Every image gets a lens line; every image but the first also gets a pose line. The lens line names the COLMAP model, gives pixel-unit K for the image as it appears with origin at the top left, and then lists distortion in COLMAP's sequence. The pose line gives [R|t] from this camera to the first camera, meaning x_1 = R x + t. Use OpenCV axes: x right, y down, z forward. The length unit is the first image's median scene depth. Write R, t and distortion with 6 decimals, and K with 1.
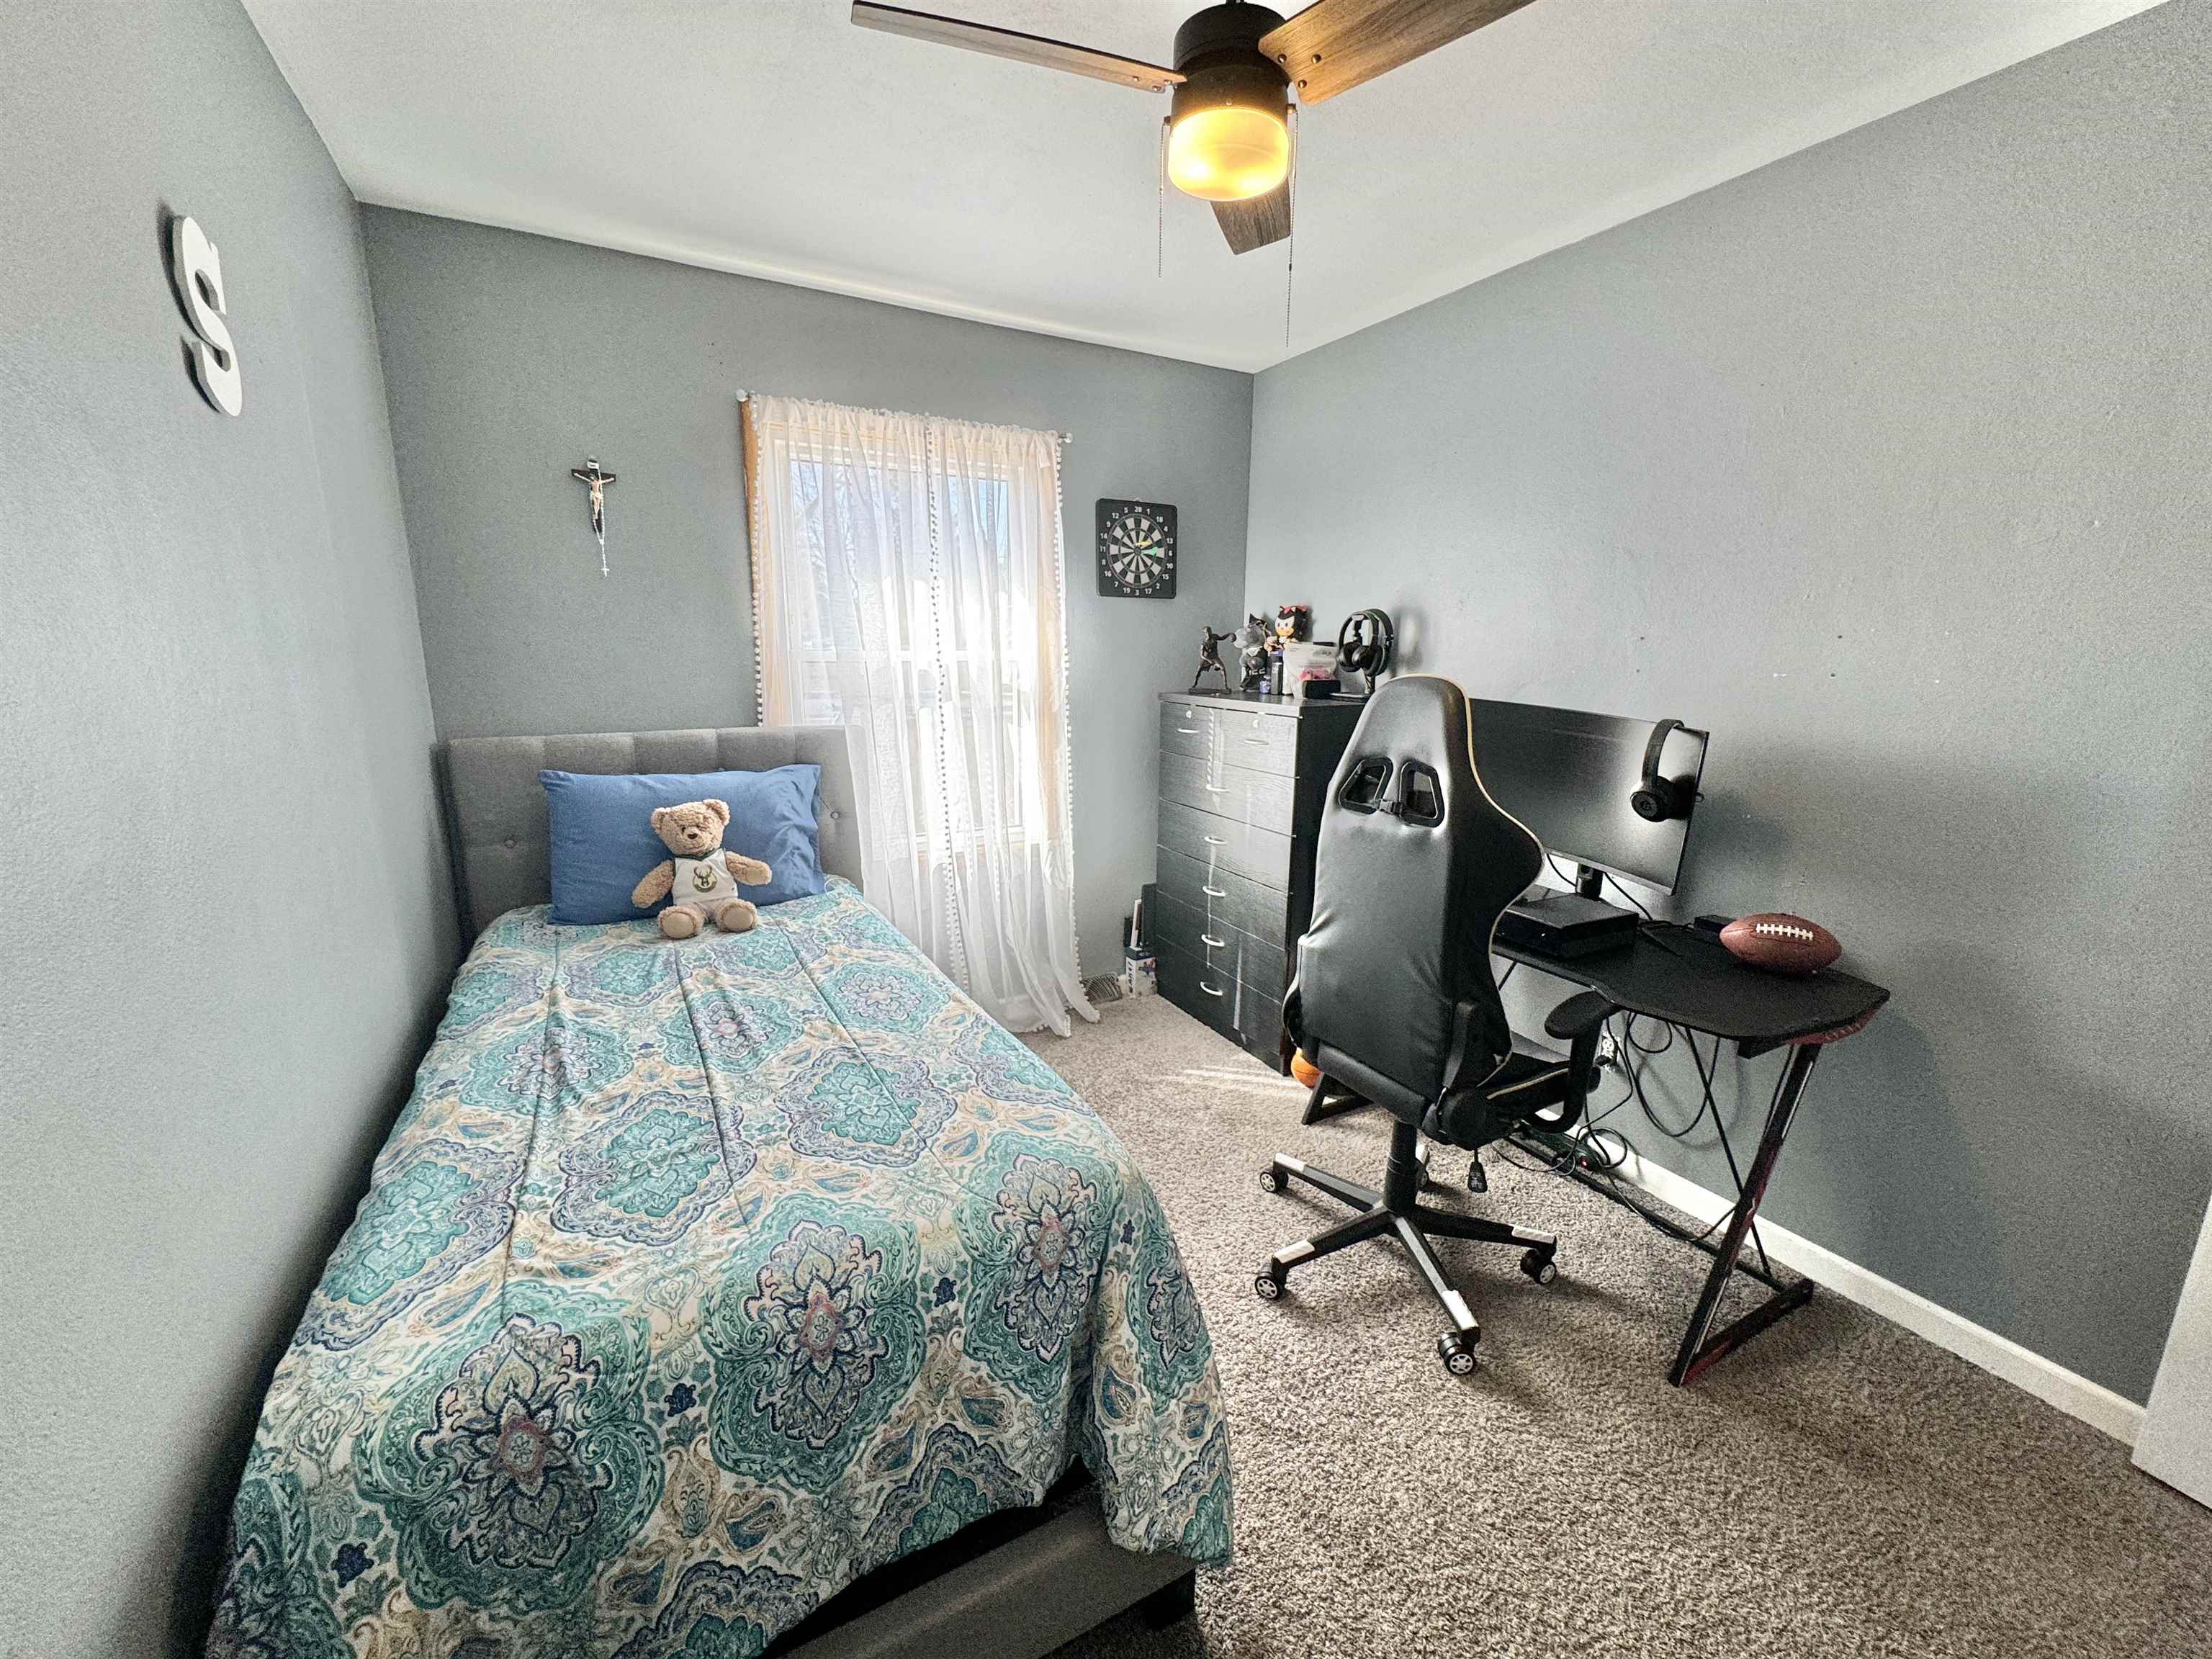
lens RADIAL K [[879.1, 0, 1102.9], [0, 879.1, 818.2], [0, 0, 1]] dist [-0.001798, -0.000369]
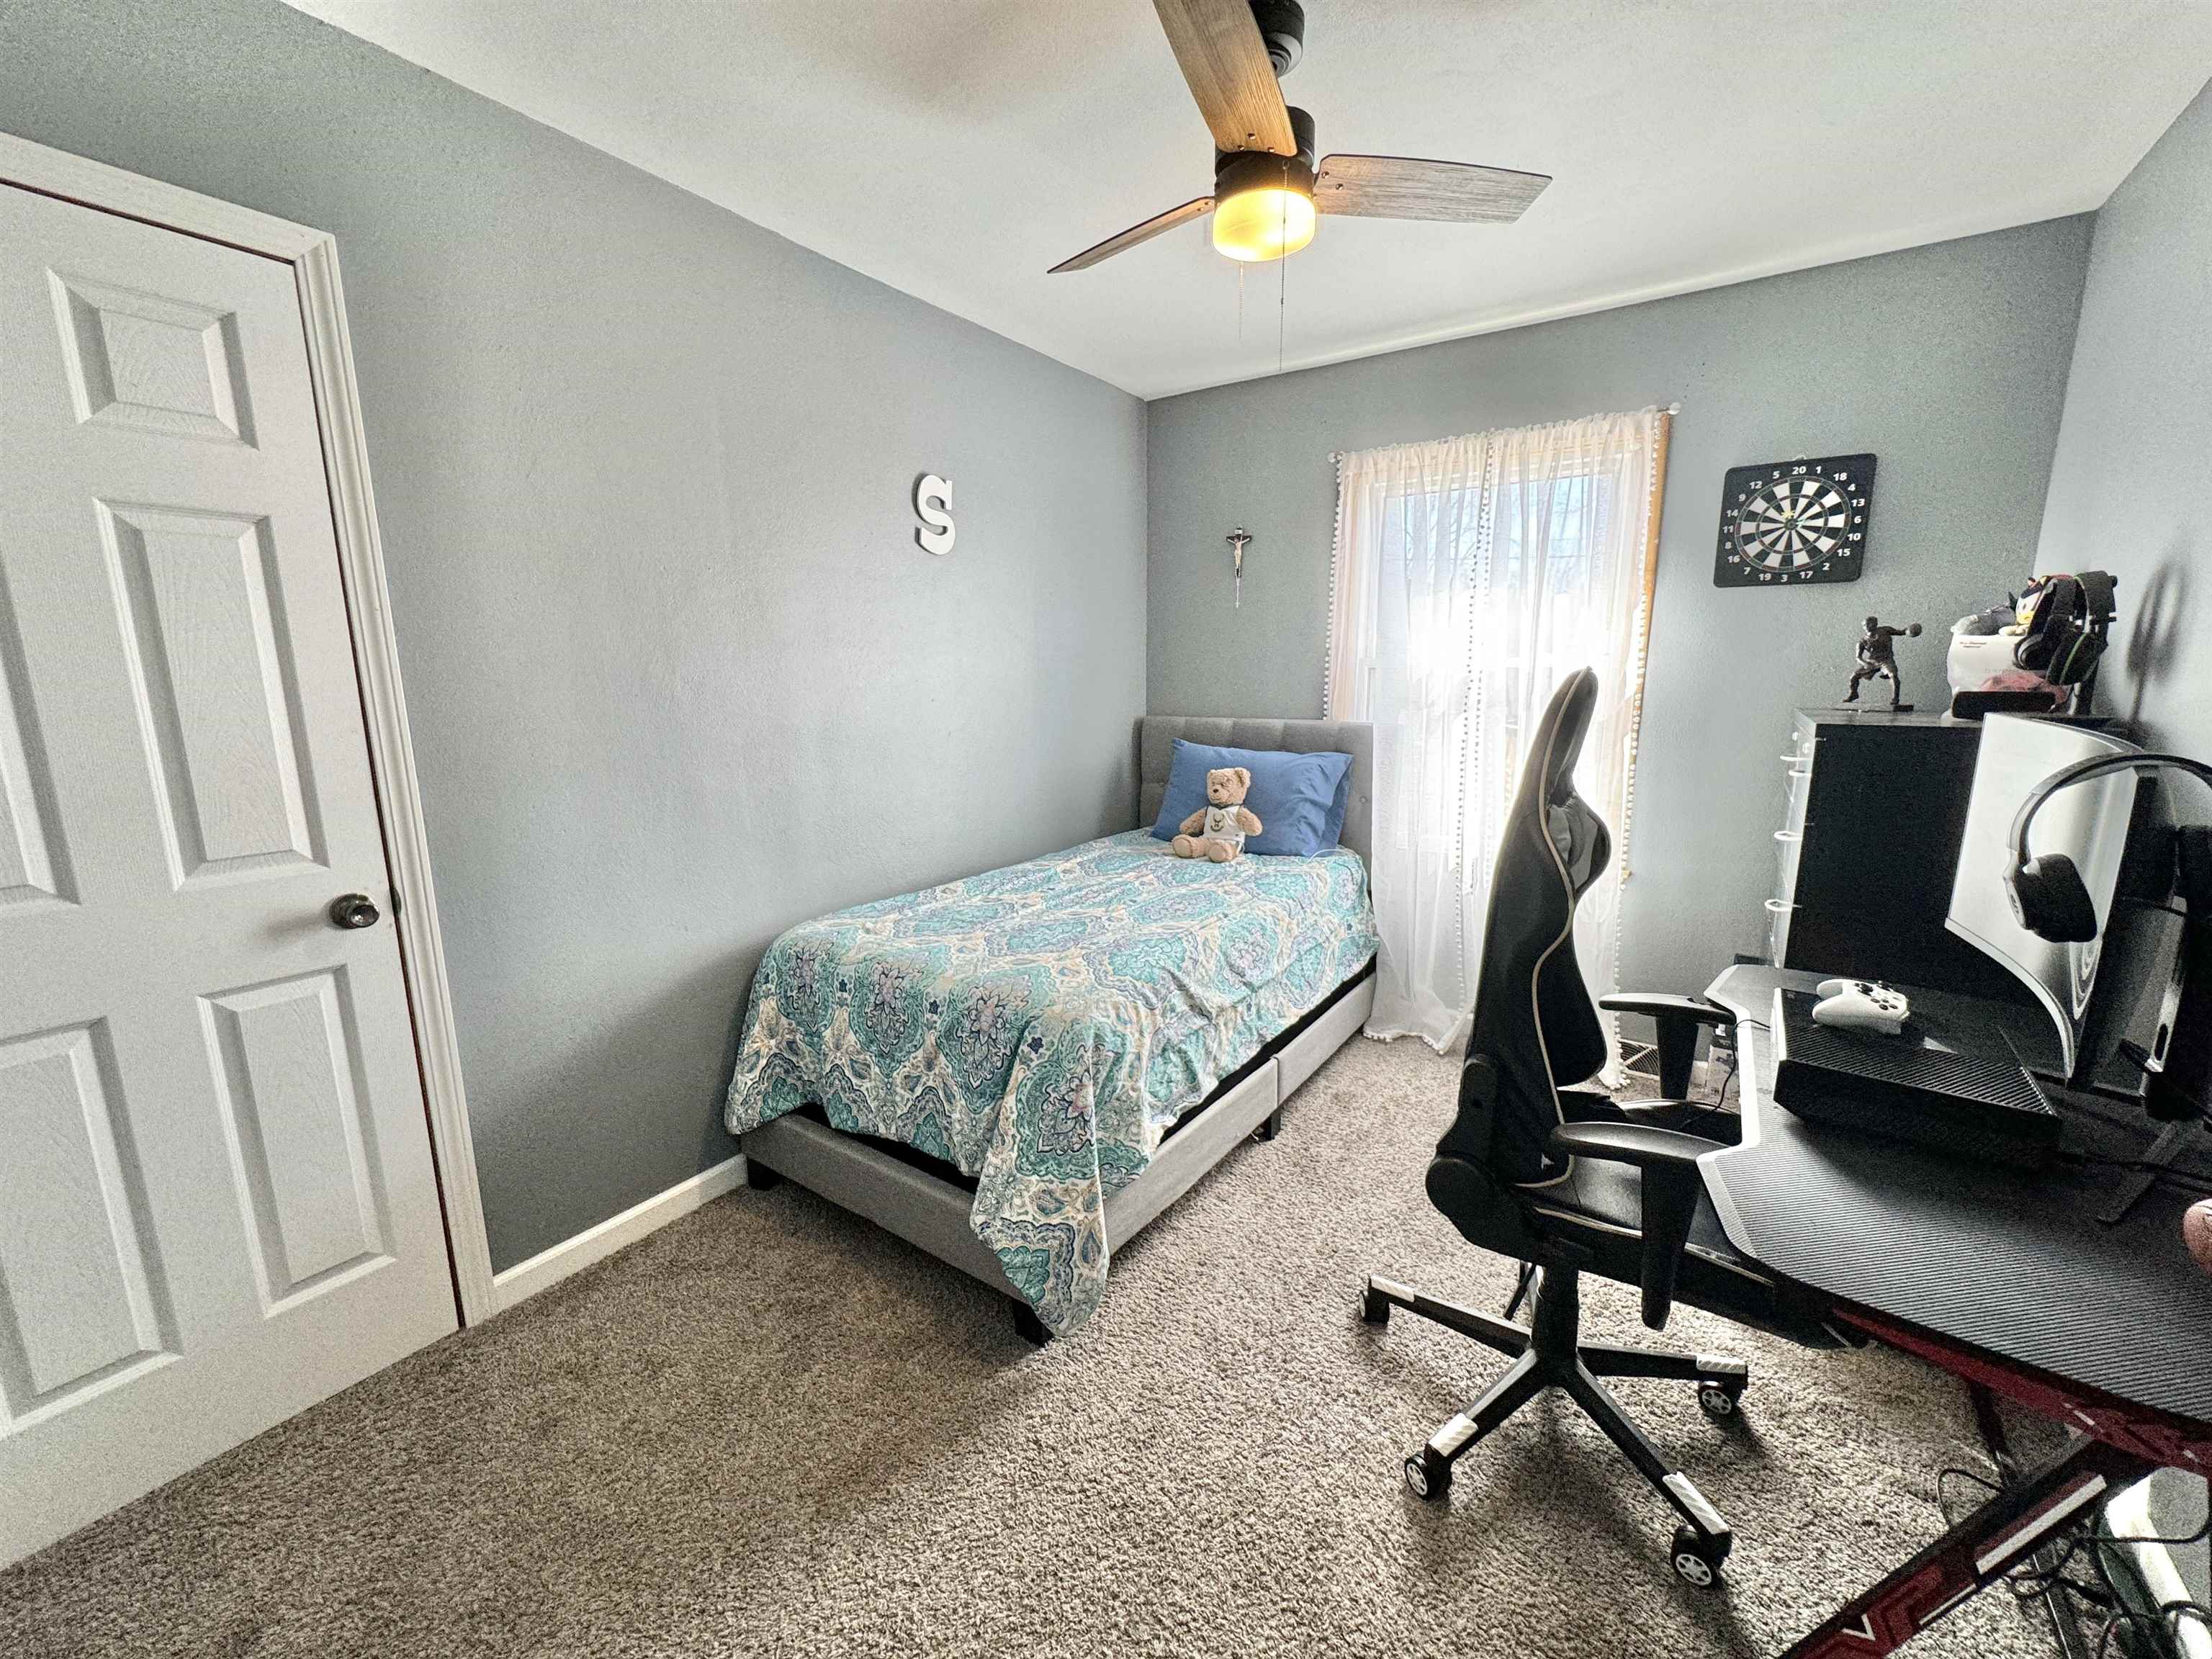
lens RADIAL K [[879.1, 0, 1113.5], [0, 879.1, 819.1], [0, 0, 1]] dist [-0.001798, -0.000369]
pose [[0.451052, 0.140972, -0.881294, 0.566109], [-0.165472, 0.983536, 0.072637, -0.008127], [0.877024, 0.113066, 0.466953, 0.170826]]
